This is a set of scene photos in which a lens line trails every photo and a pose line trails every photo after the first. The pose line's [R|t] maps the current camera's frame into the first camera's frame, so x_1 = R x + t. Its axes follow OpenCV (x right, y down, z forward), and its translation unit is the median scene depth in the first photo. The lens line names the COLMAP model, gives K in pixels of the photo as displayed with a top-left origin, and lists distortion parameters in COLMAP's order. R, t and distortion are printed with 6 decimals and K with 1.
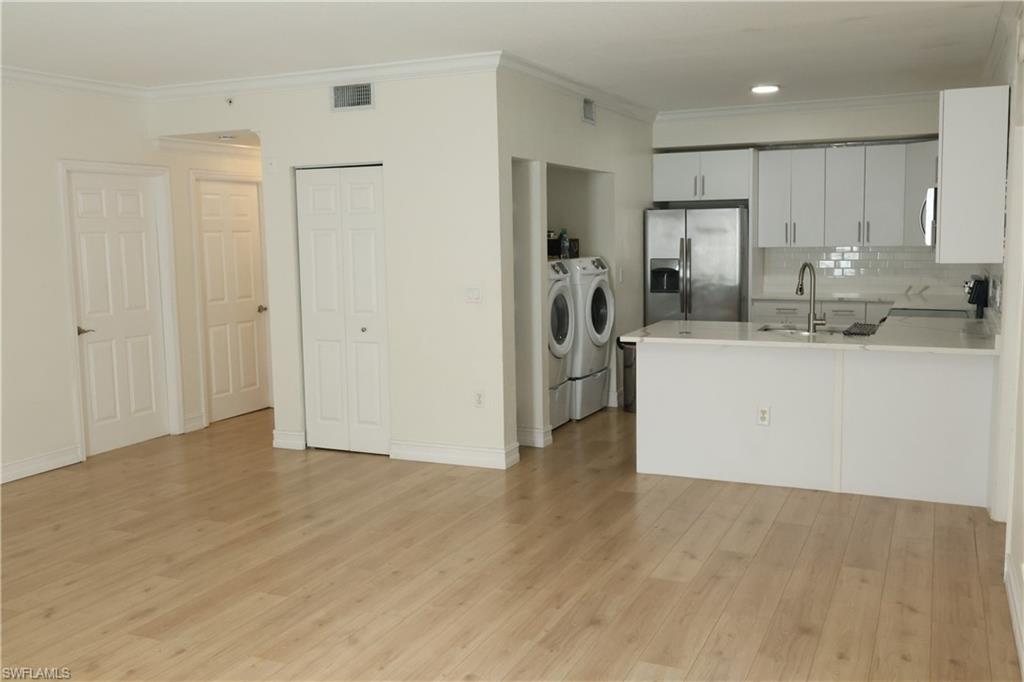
lens RADIAL K [[945.1, 0, 517.3], [0, 945.1, 339.2], [0, 0, 1]] dist [0.006476, -0.013038]
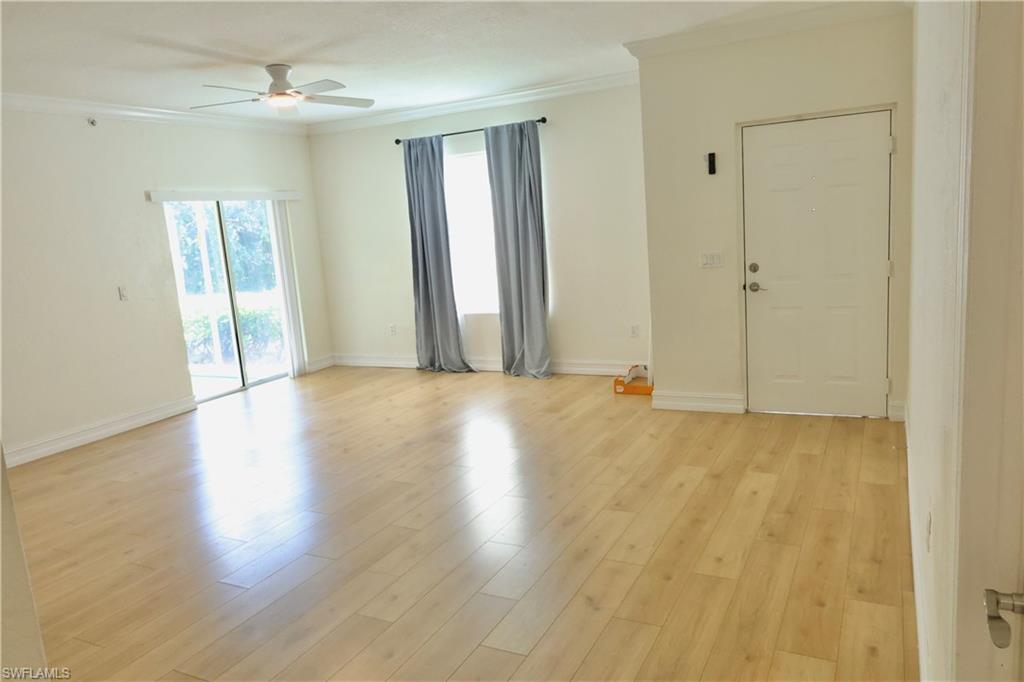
lens RADIAL K [[725.1, 0, 517.2], [0, 725.1, 339.9], [0, 0, 1]] dist [0.007546, 0.000128]
pose [[-0.994393, 0.085677, 0.061990, -0.383492], [0.099709, 0.954905, 0.279668, -0.122726], [-0.035234, 0.284281, -0.958093, 1.177426]]
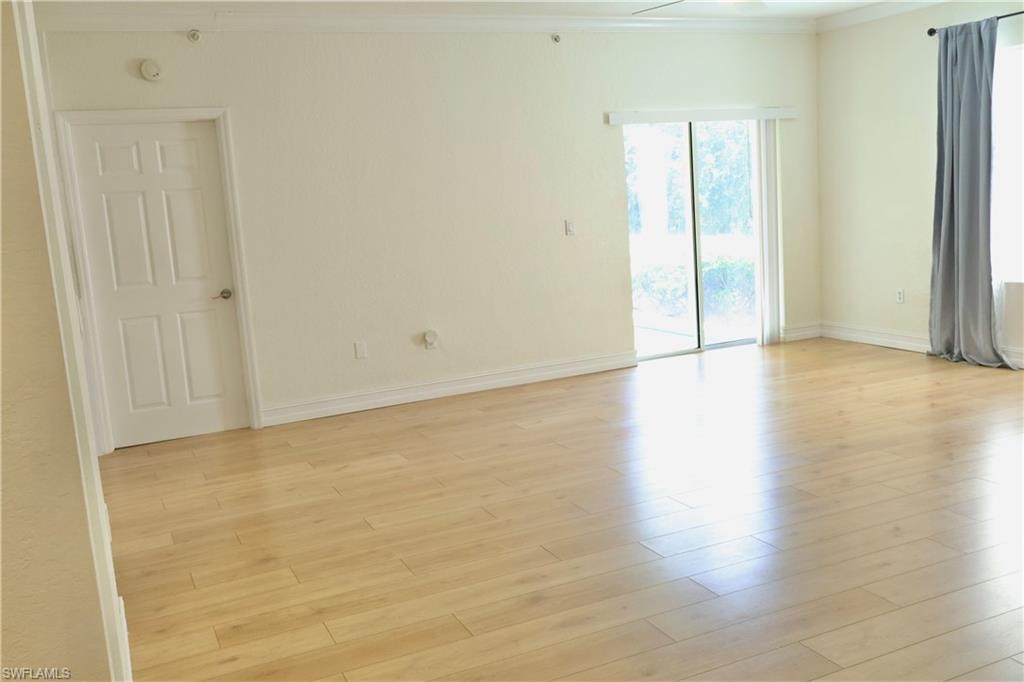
lens RADIAL K [[945.1, 0, 517.3], [0, 945.1, 339.2], [0, 0, 1]] dist [0.006476, -0.013038]
pose [[-0.753393, -0.031222, 0.656829, -0.507149], [0.158290, 0.960889, 0.227236, -0.103967], [-0.638235, 0.275167, -0.718985, 1.149673]]
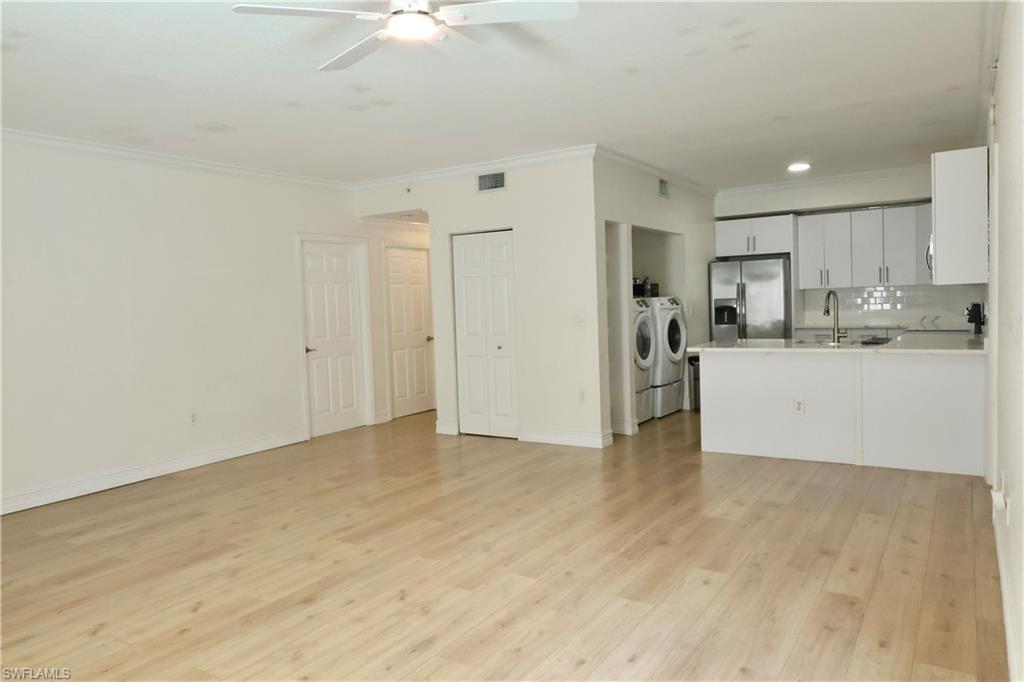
lens RADIAL K [[708.5, 0, 511.1], [0, 708.5, 335.9], [0, 0, 1]] dist [-0.009379, -0.000164]
pose [[0.988240, -0.009704, -0.152601, 0.014366], [0.000465, 0.998170, -0.060463, 0.037185], [0.152908, 0.059681, 0.986437, -0.029020]]
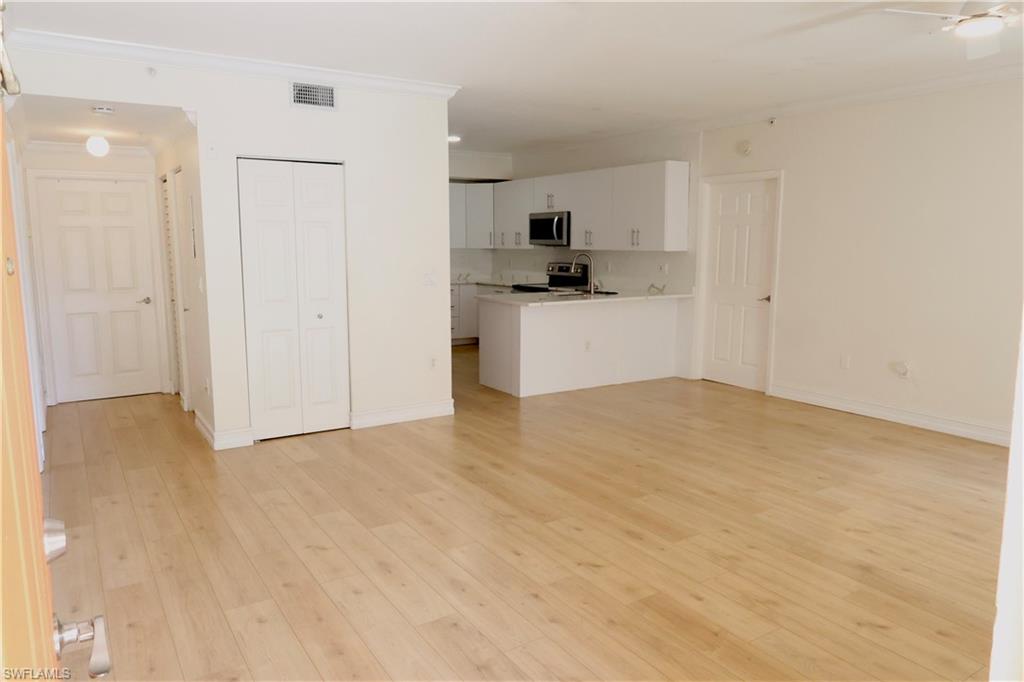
lens RADIAL K [[704.4, 0, 512.0], [0, 704.4, 341.0], [0, 0, 1]] dist [-0.002977, -0.001158]
pose [[0.543622, -0.098889, 0.833484, -0.727860], [0.087717, 0.994291, 0.060756, -0.011744], [-0.834734, 0.040082, 0.549193, 0.385824]]
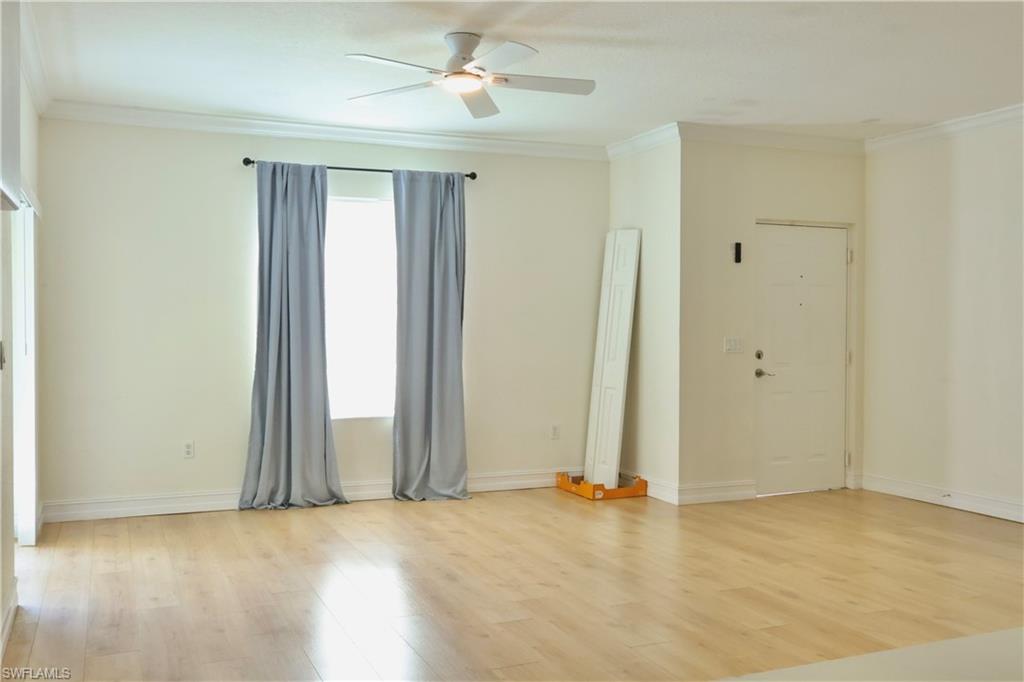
lens RADIAL K [[945.1, 0, 517.3], [0, 945.1, 339.2], [0, 0, 1]] dist [0.006476, -0.013038]
pose [[-0.674632, 0.034108, -0.737365, 0.391842], [-0.074953, 0.990603, 0.114398, -0.070638], [0.734339, 0.132445, -0.665737, 0.898608]]
